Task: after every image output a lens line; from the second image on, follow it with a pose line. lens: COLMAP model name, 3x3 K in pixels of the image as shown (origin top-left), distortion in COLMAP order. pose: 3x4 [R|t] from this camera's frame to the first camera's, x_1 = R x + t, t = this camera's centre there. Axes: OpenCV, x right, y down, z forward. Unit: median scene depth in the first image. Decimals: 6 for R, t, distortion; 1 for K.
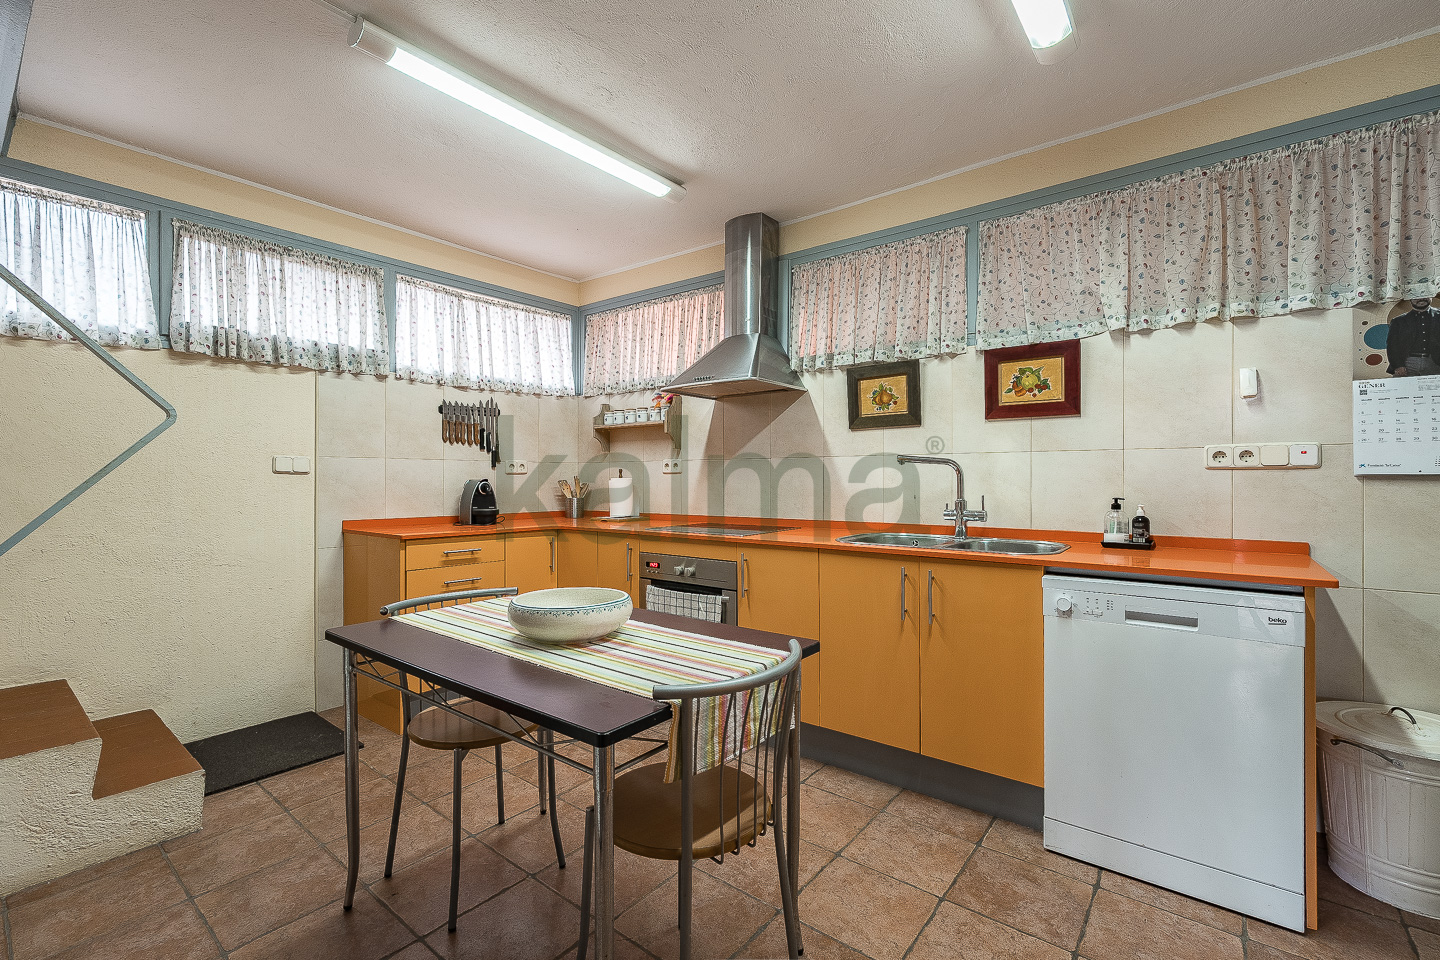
lens RADIAL K [[626.0, 0, 720.0], [0, 626.0, 480.0], [0, 0, 1]] dist [-0.000089, 0.000594]
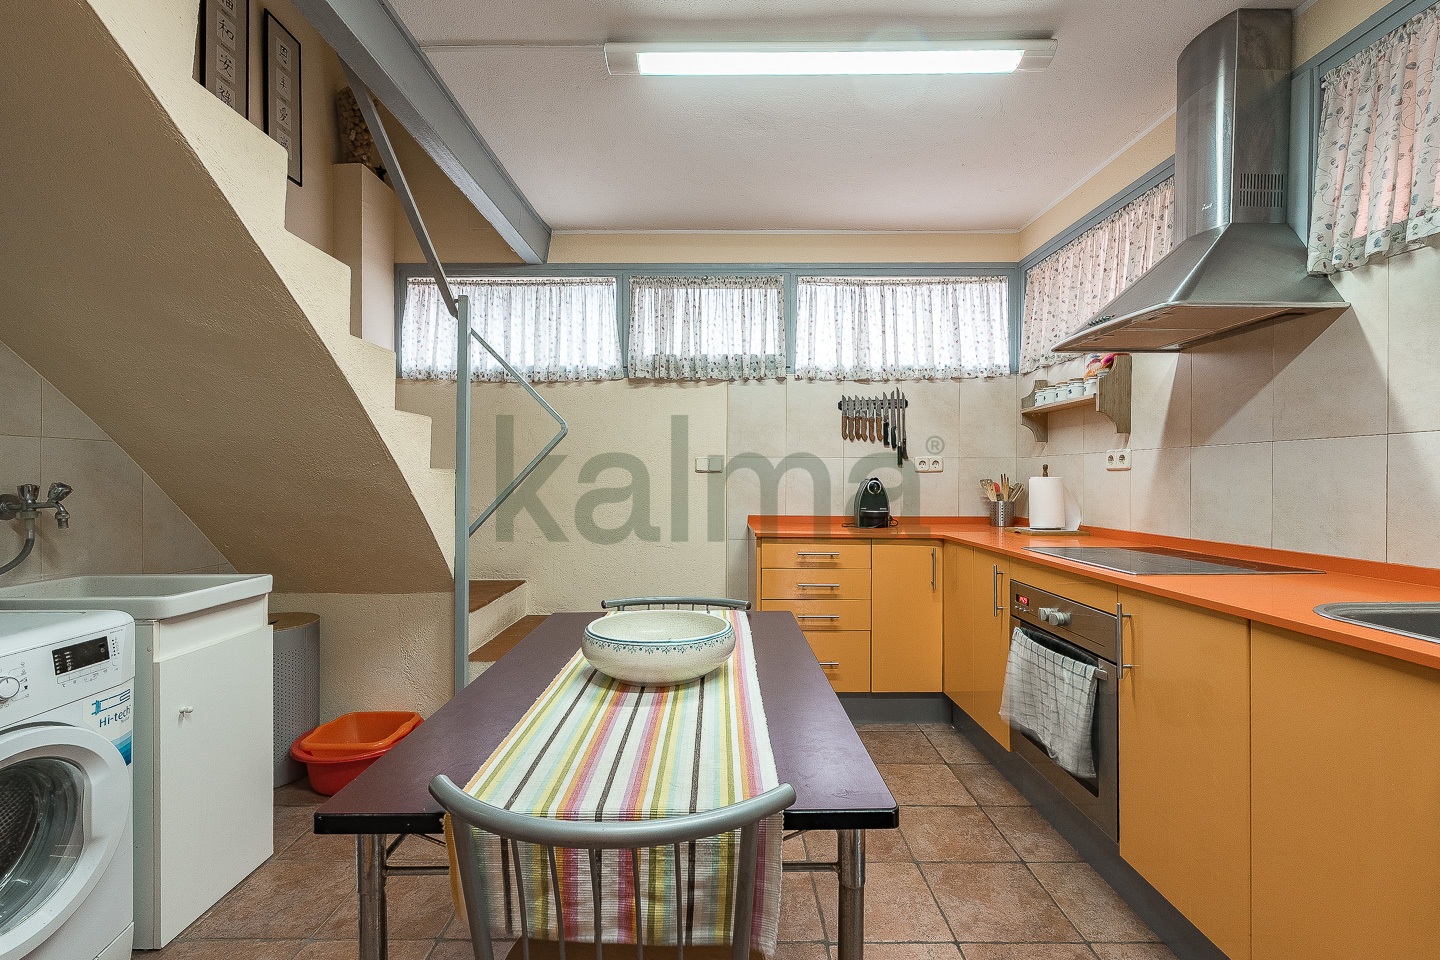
lens RADIAL K [[626.0, 0, 720.0], [0, 626.0, 480.0], [0, 0, 1]] dist [-0.000089, 0.000594]
pose [[0.626479, 0.005063, -0.779422, 0.206041], [-0.003821, 0.999987, 0.003425, -0.000470], [0.779429, 0.000832, 0.626490, 0.264579]]
